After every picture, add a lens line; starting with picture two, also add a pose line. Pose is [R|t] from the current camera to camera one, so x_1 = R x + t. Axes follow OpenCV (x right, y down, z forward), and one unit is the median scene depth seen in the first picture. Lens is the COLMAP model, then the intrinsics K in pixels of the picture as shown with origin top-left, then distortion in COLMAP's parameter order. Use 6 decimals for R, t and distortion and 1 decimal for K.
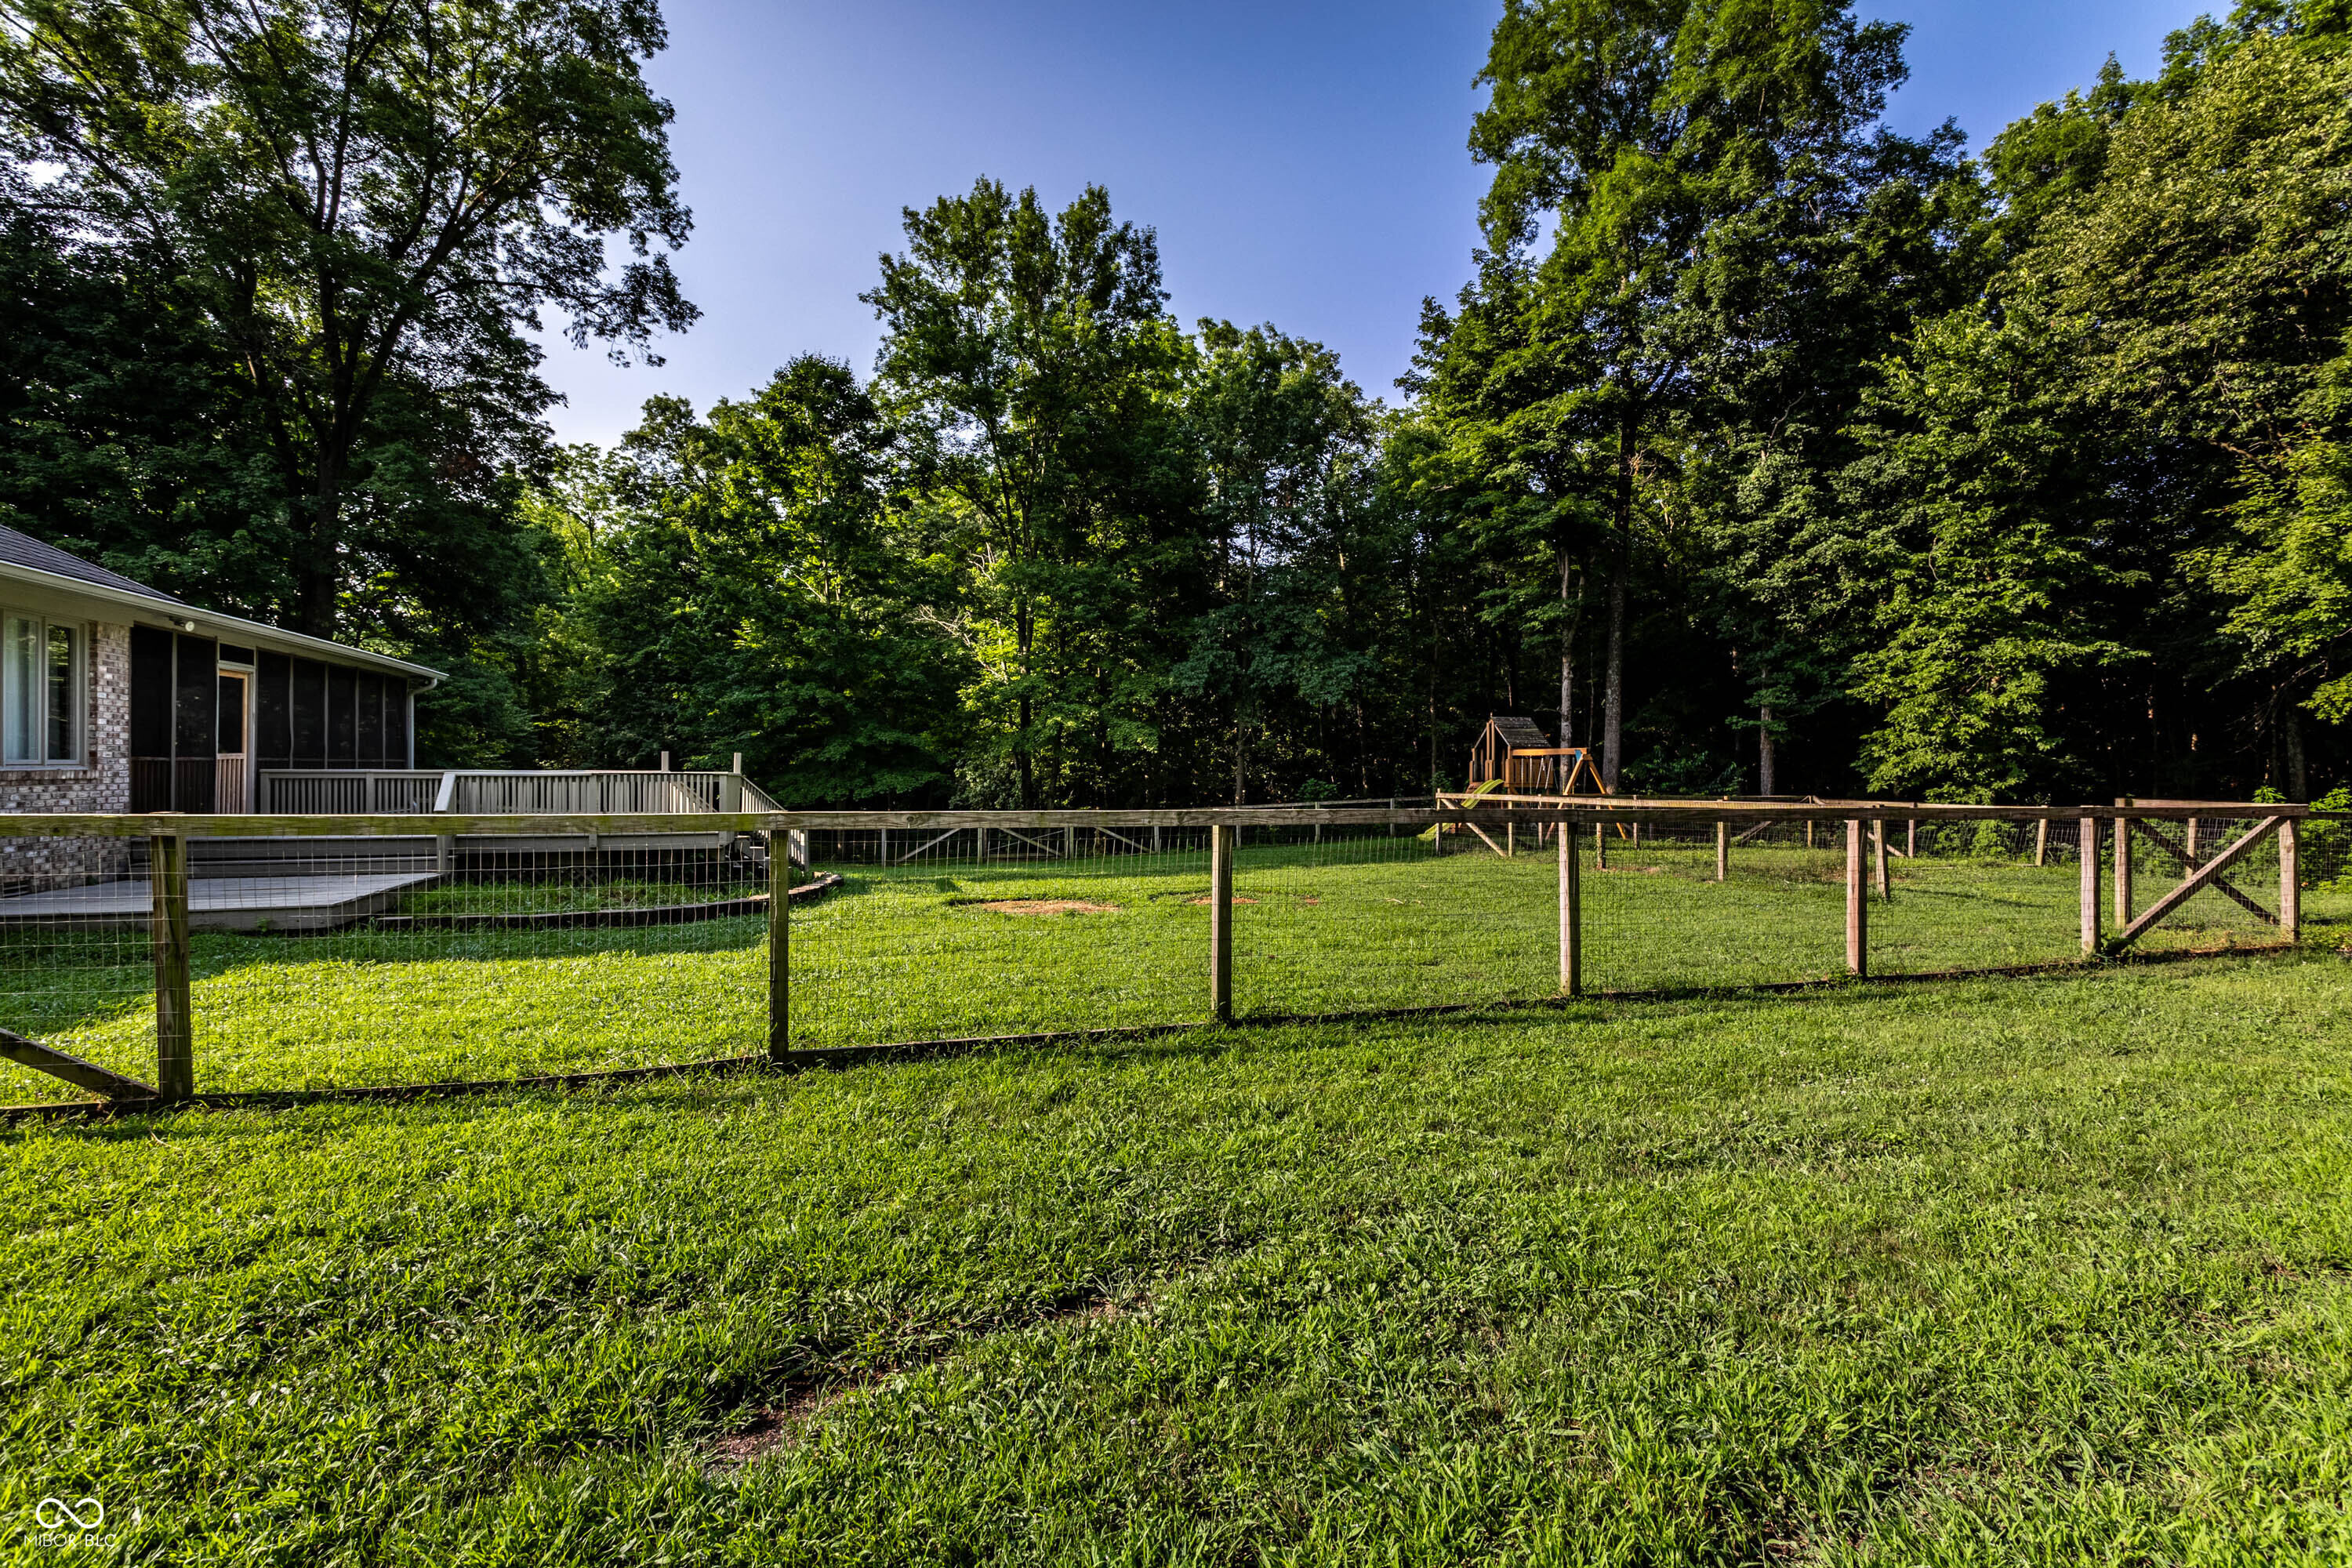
lens RADIAL K [[1119.8, 0, 1194.8], [0, 1119.8, 771.5], [0, 0, 1]] dist [0.000290, 0.003104]
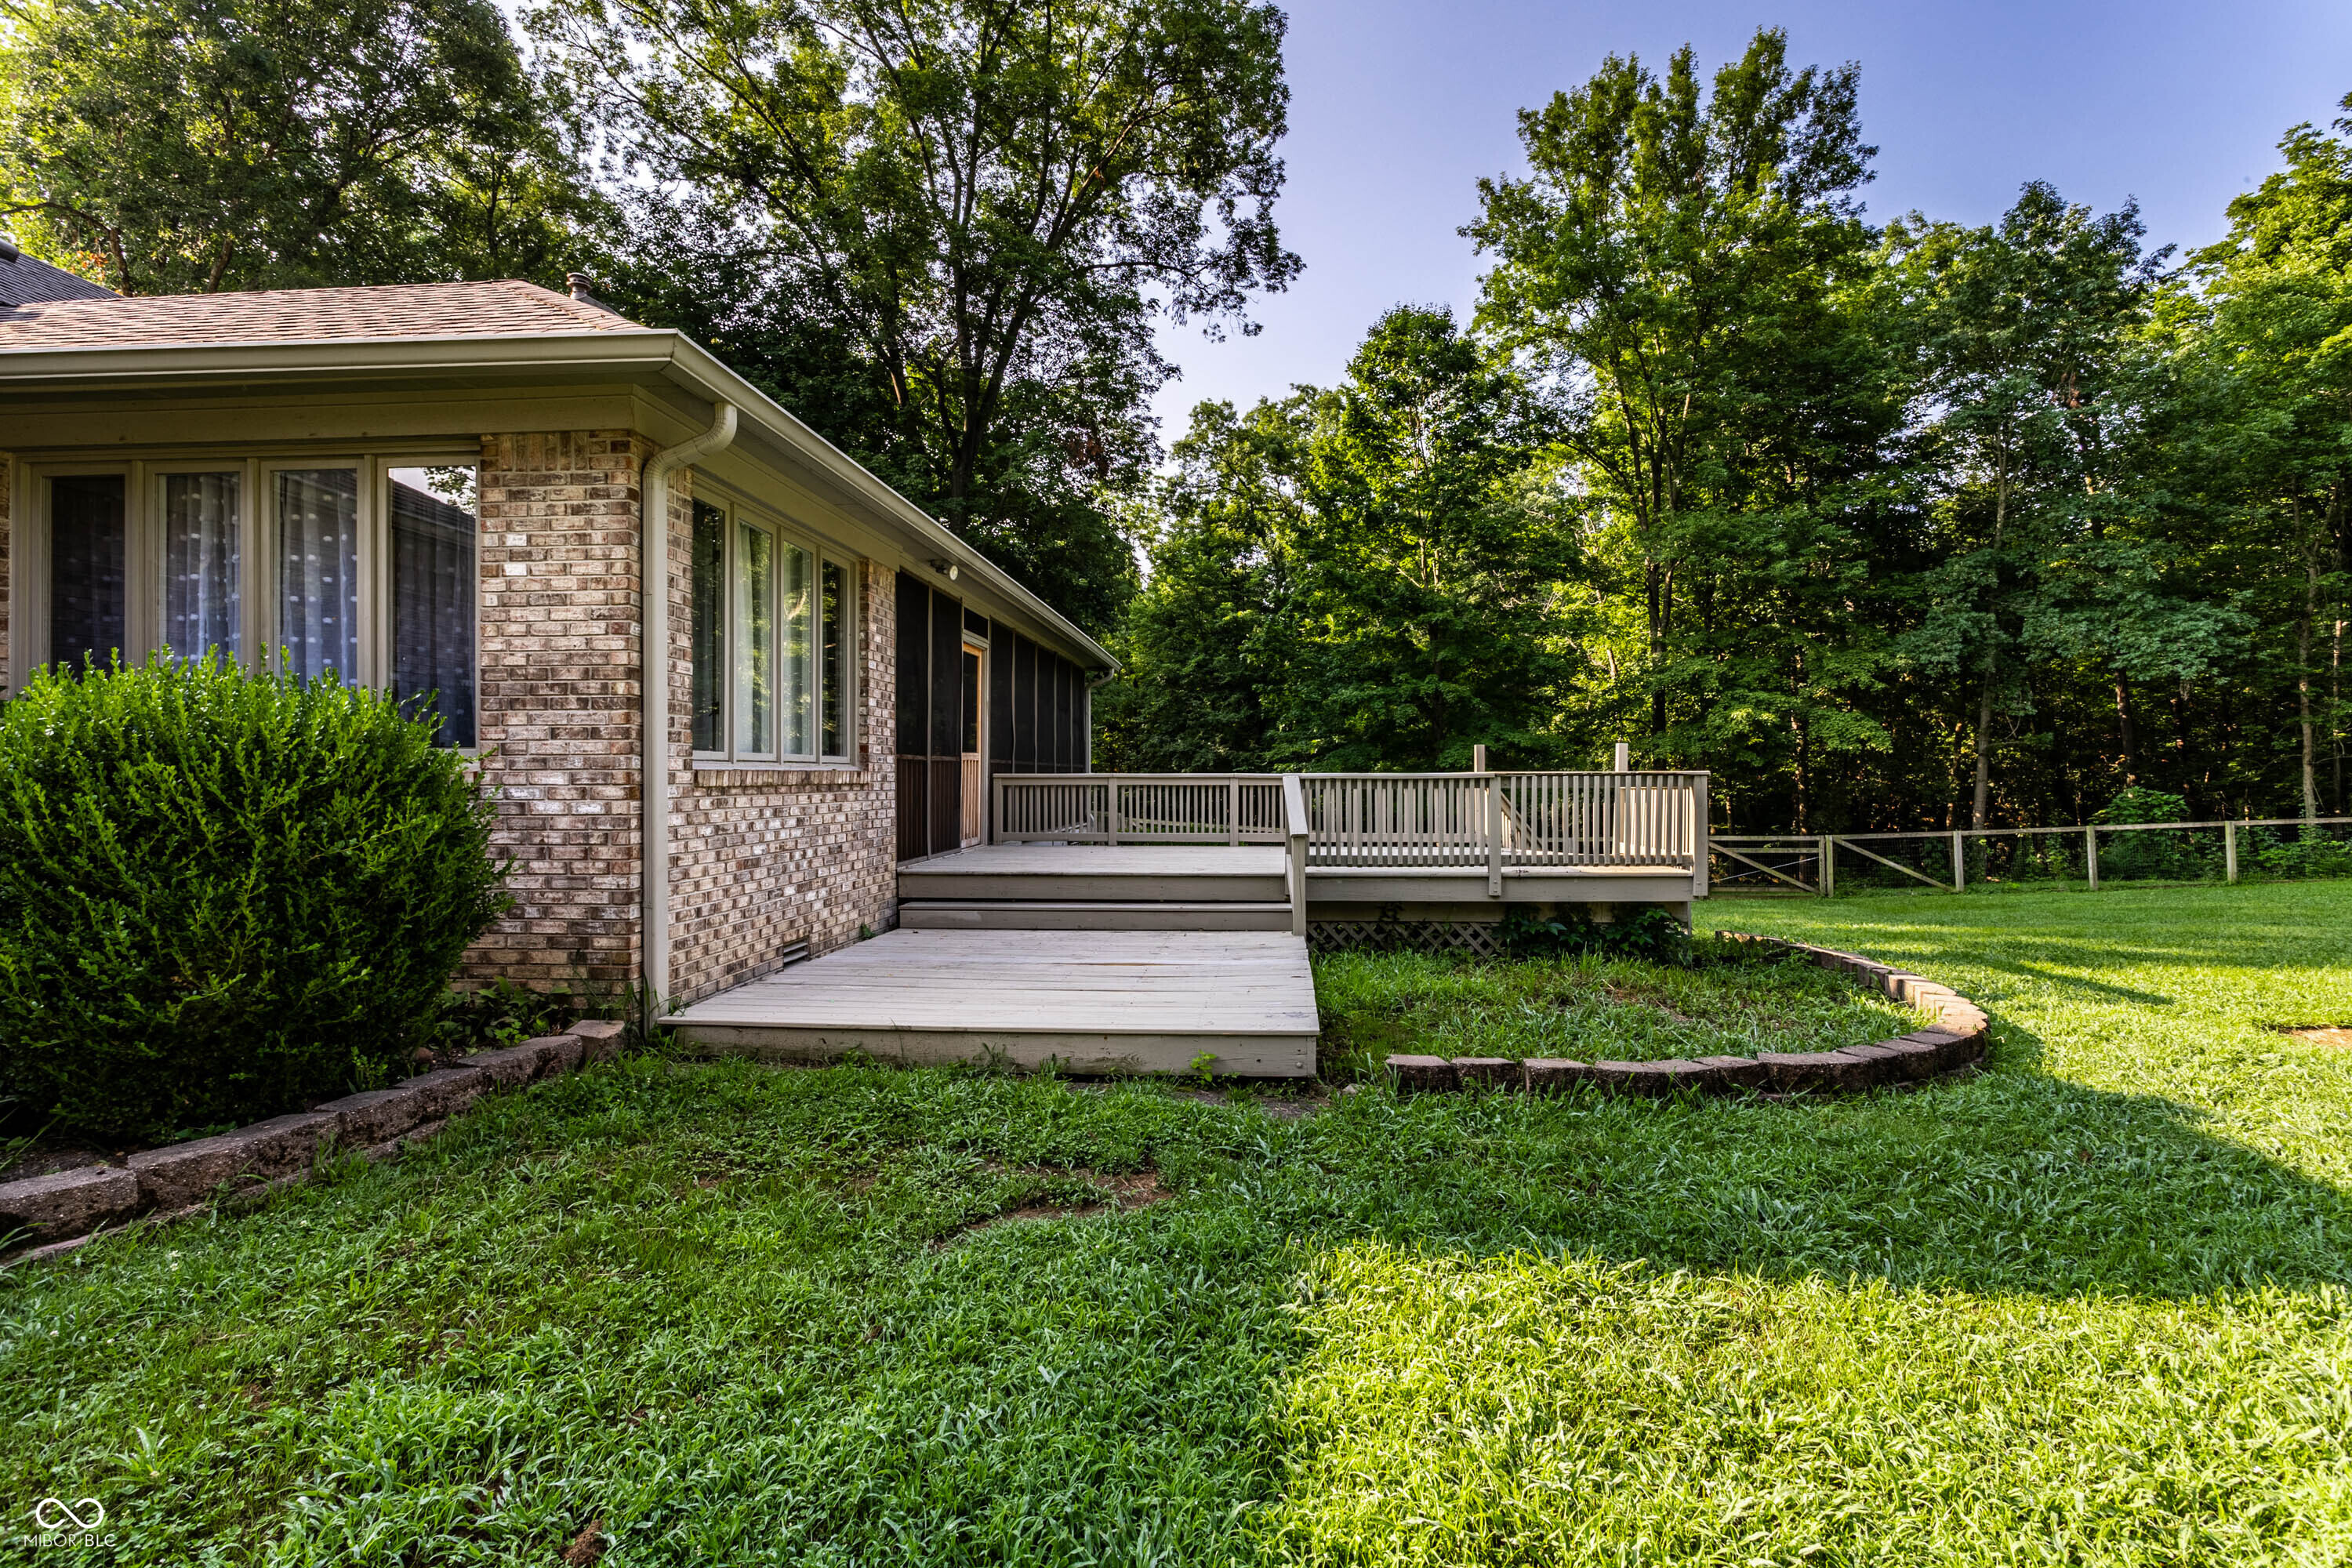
lens RADIAL K [[1119.8, 0, 1220.2], [0, 1119.8, 773.0], [0, 0, 1]] dist [0.000290, 0.003104]
pose [[0.930662, -0.007786, -0.365797, -0.178241], [0.004606, 0.999944, -0.009566, 0.002544], [0.365850, 0.007218, 0.930646, 0.148313]]
